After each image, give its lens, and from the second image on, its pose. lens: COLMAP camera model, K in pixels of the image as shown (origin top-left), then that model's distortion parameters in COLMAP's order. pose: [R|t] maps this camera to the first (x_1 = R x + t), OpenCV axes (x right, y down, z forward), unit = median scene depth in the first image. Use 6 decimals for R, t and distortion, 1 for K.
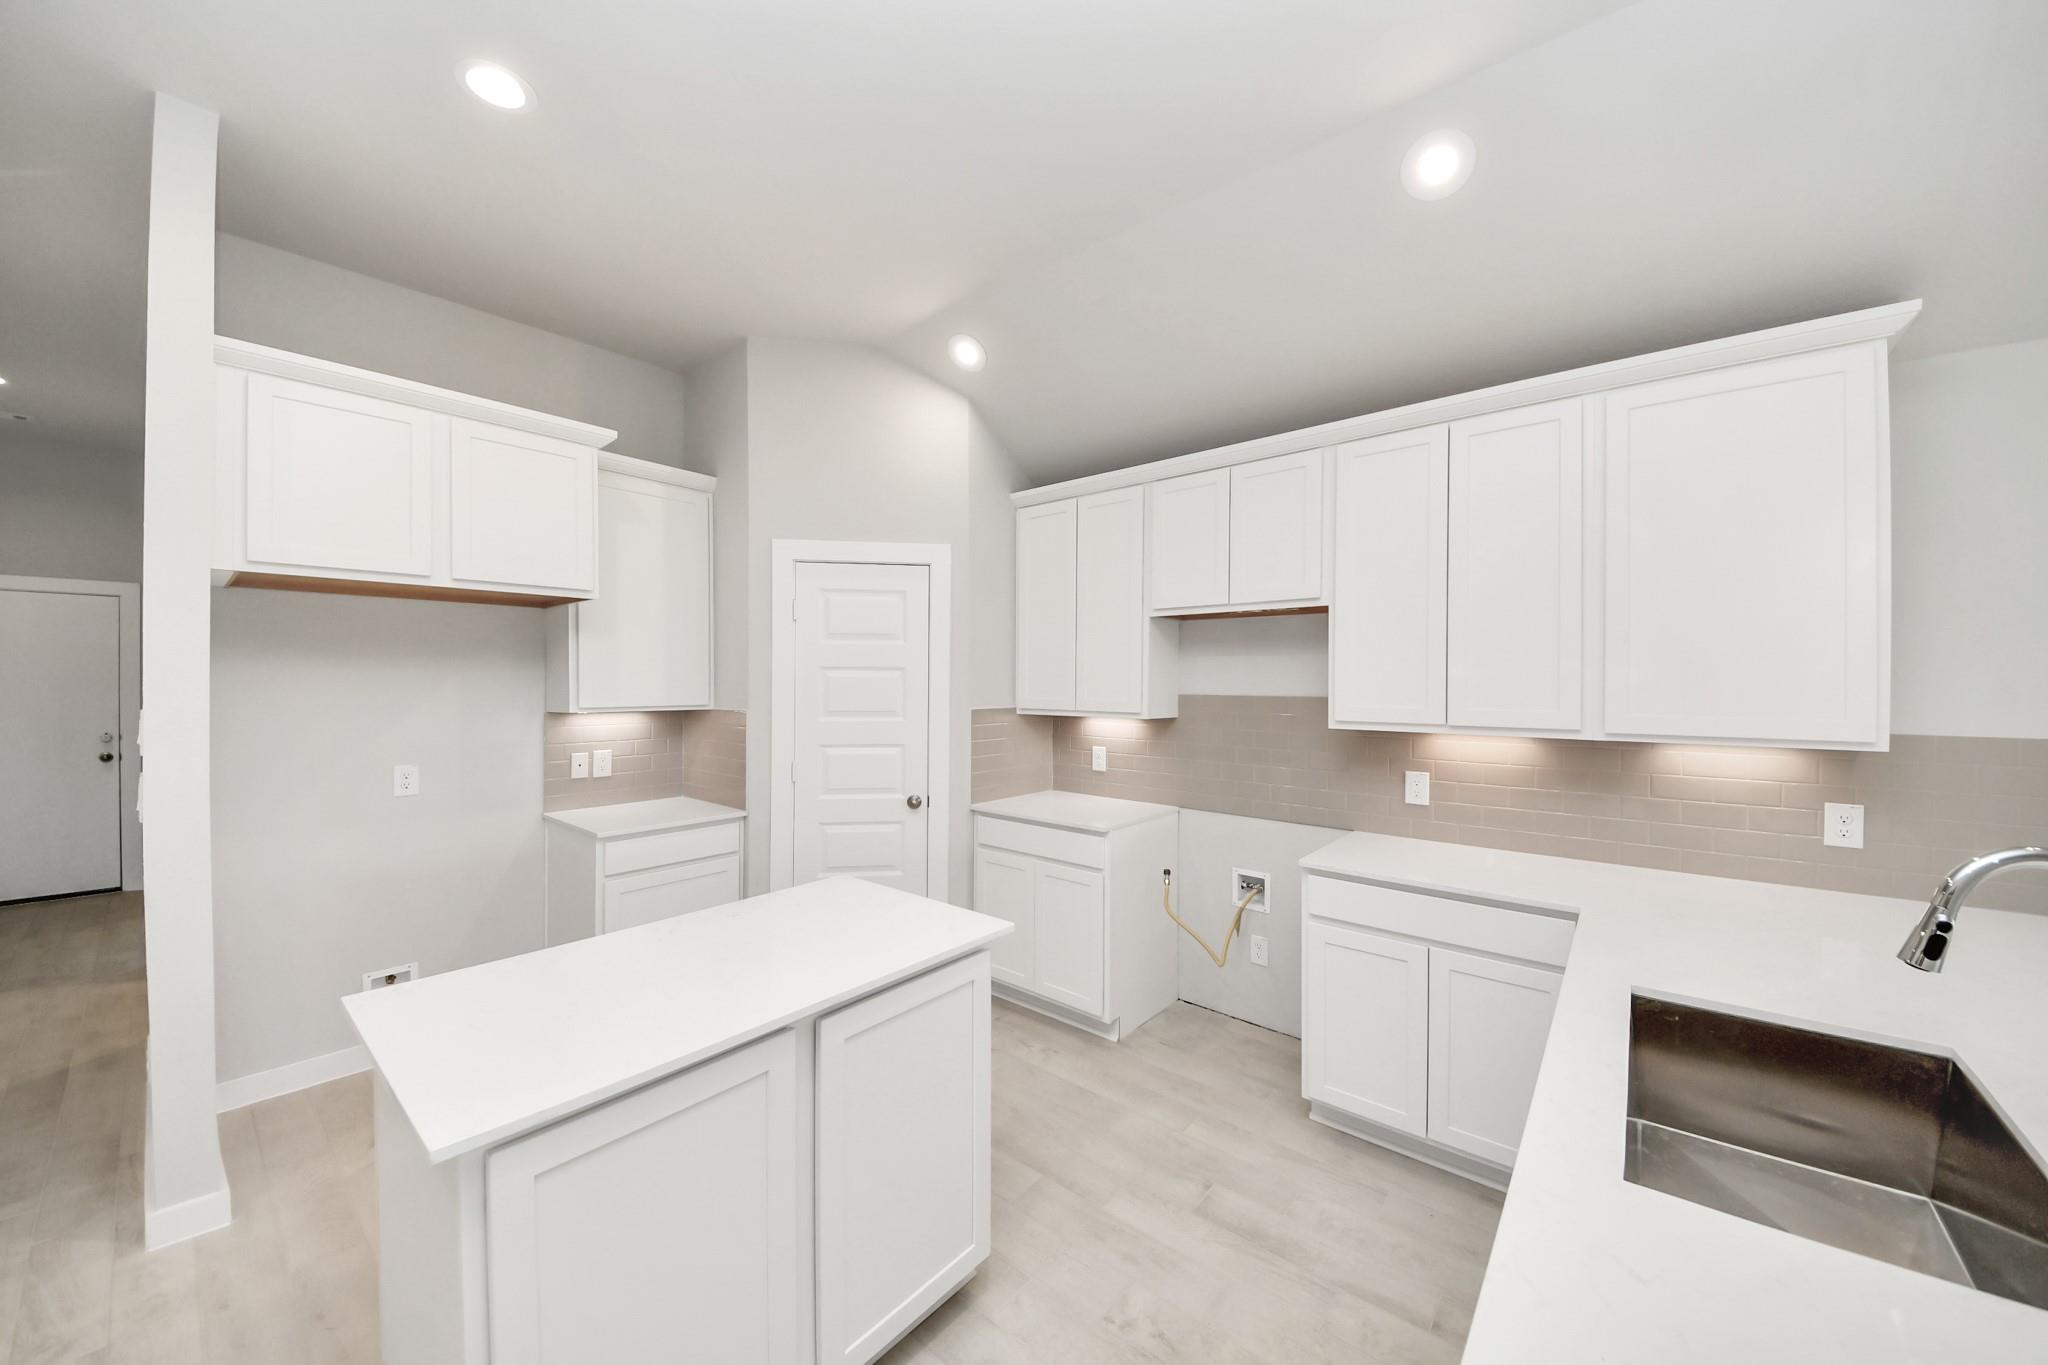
lens RADIAL K [[724.8, 0, 1019.0], [0, 724.8, 687.7], [0, 0, 1]] dist [0.050468, -0.031903]
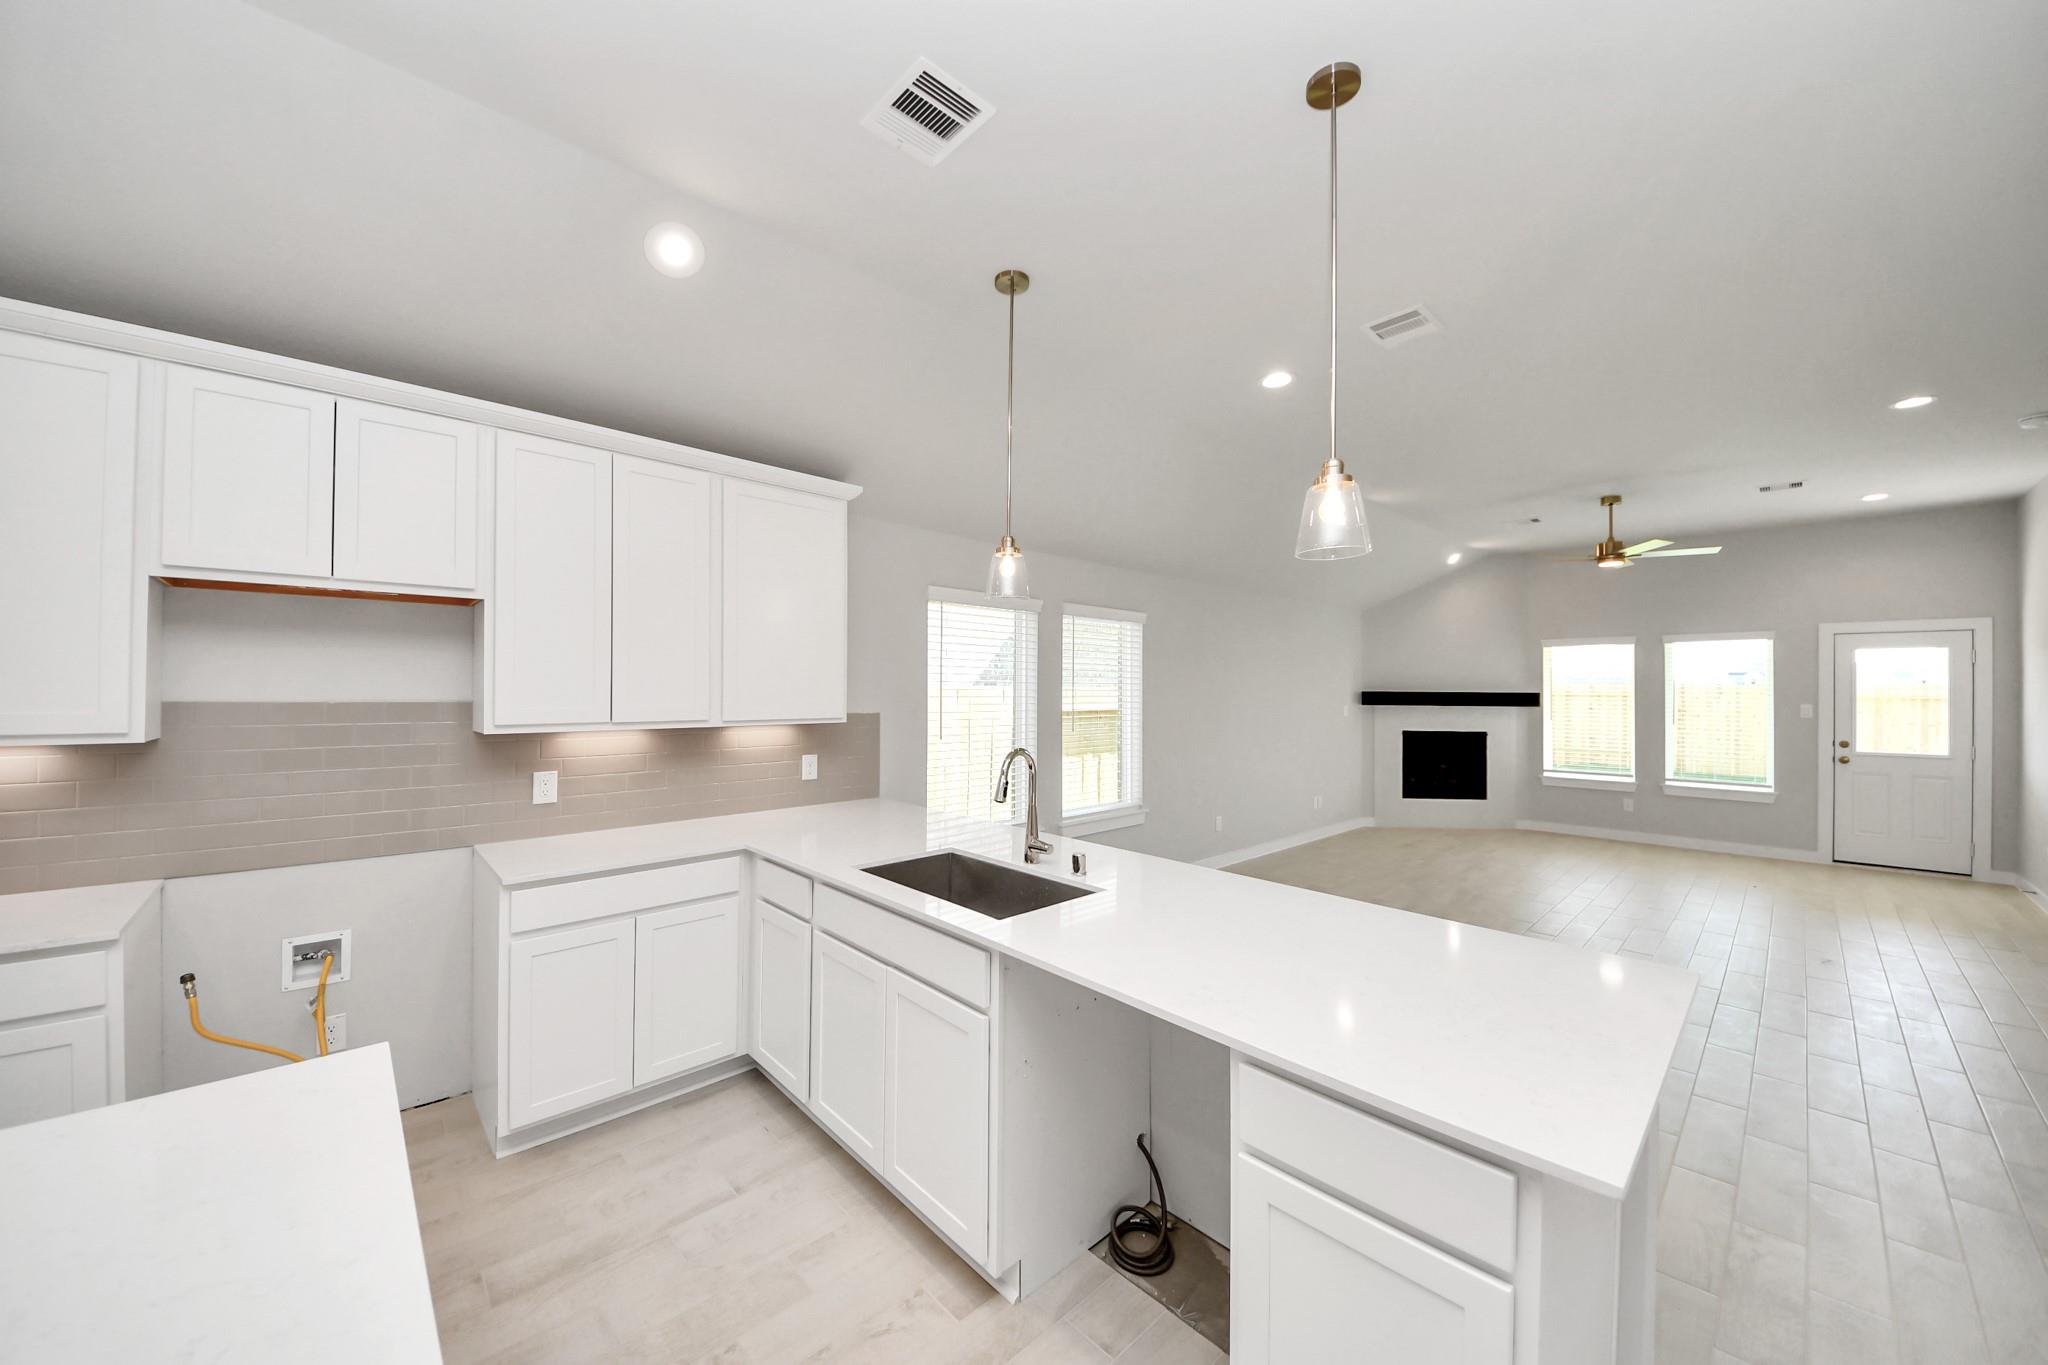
lens RADIAL K [[731.4, 0, 1028.9], [0, 731.4, 691.6], [0, 0, 1]] dist [0.010765, -0.010465]
pose [[0.088054, -0.005398, 0.996101, -0.397489], [0.003255, 0.999982, 0.005131, 0.000417], [-0.996110, 0.002790, 0.088070, 0.231010]]
